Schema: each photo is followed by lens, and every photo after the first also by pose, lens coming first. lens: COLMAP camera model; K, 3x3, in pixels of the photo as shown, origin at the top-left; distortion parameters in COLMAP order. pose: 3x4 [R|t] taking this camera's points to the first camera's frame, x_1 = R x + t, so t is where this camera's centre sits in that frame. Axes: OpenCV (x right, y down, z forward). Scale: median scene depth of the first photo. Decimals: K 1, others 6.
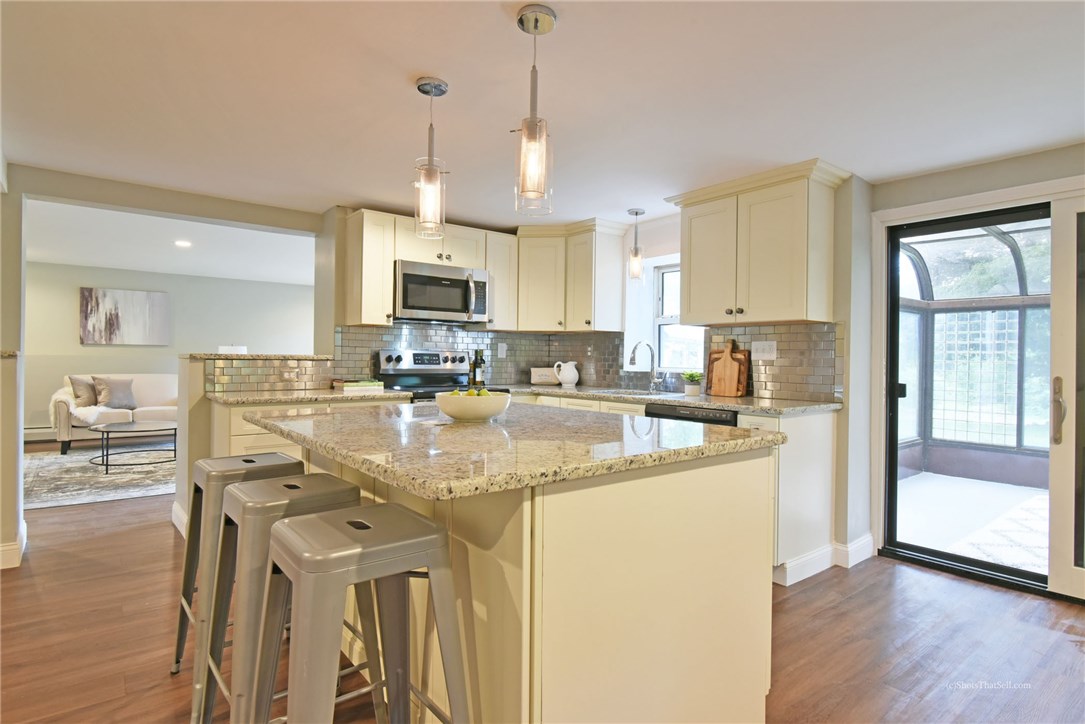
lens RADIAL K [[575.8, 0, 534.4], [0, 575.8, 360.2], [0, 0, 1]] dist [0.001023, 0.000309]
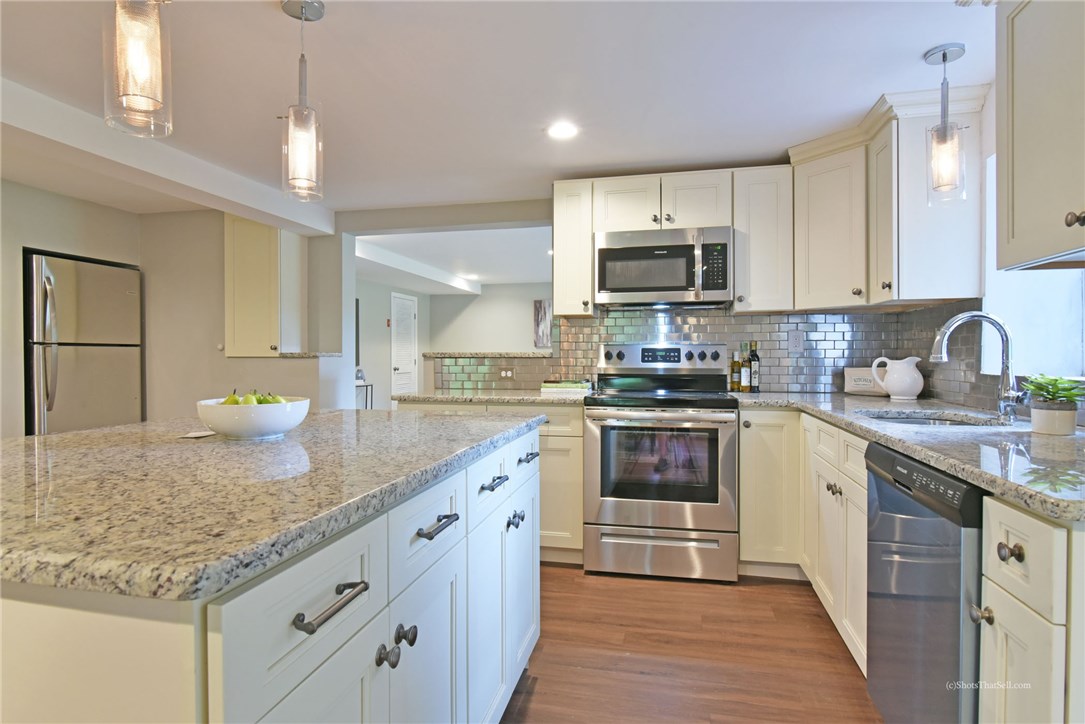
lens RADIAL K [[591.6, 0, 542.5], [0, 591.6, 362.0], [0, 0, 1]] dist [0.001267, -0.000060]
pose [[0.634738, -0.003137, -0.772721, 0.319906], [0.005747, 0.999983, 0.000662, 0.005340], [0.772706, -0.004861, 0.634746, 0.369270]]
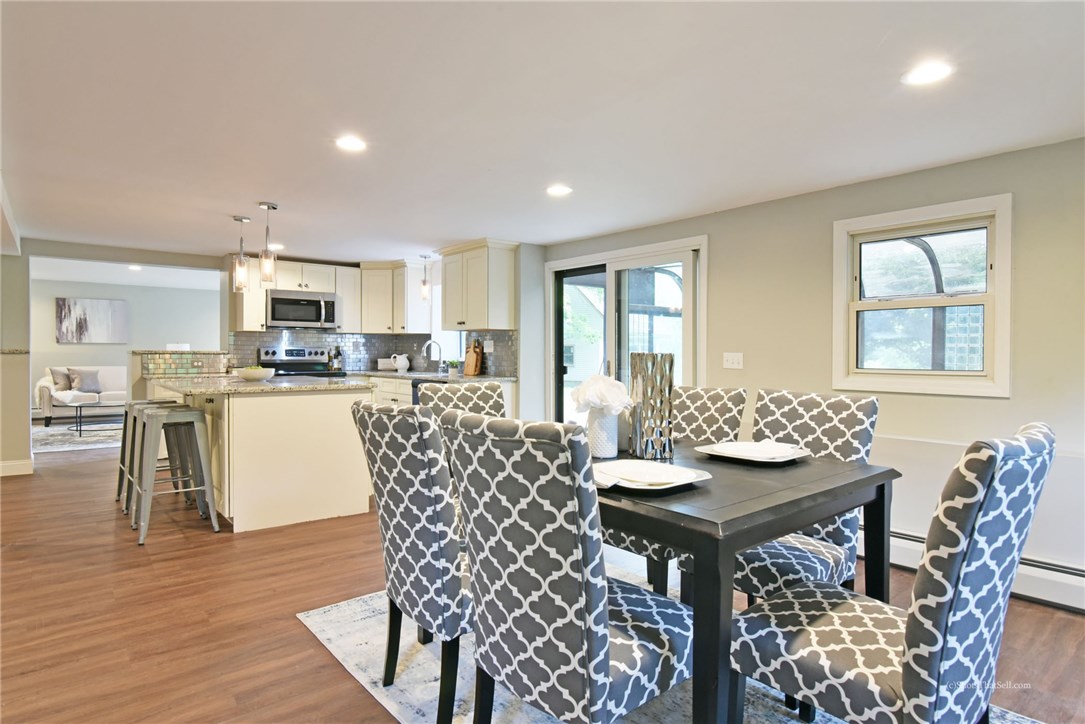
lens RADIAL K [[615.8, 0, 537.0], [0, 615.8, 359.7], [0, 0, 1]] dist [0.000383, -0.000074]
pose [[0.999952, -0.006322, 0.007420, 0.422455], [0.006251, 0.999934, 0.009652, 0.003949], [-0.007481, -0.009605, 0.999926, -0.594681]]
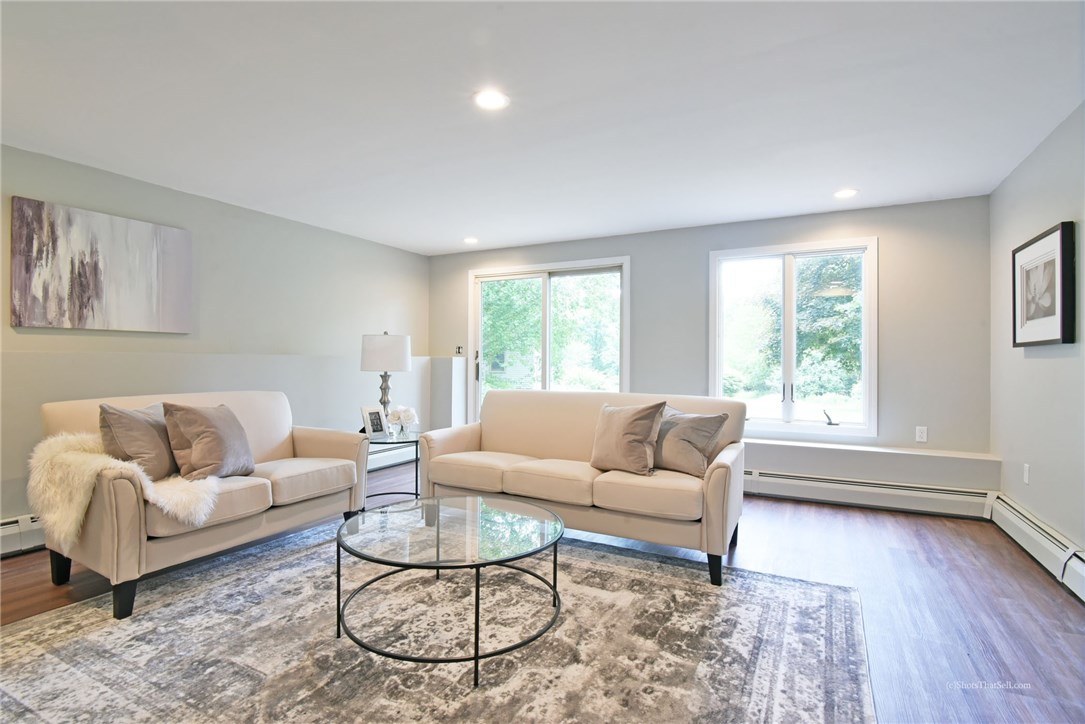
lens RADIAL K [[526.6, 0, 542.5], [0, 526.6, 362.0], [0, 0, 1]] dist [-0.032219, -0.000048]
pose [[0.910474, -0.003406, 0.413552, -0.985867], [0.004151, 0.999991, -0.000903, 0.001130], [-0.413545, 0.002538, 0.910480, 0.822168]]
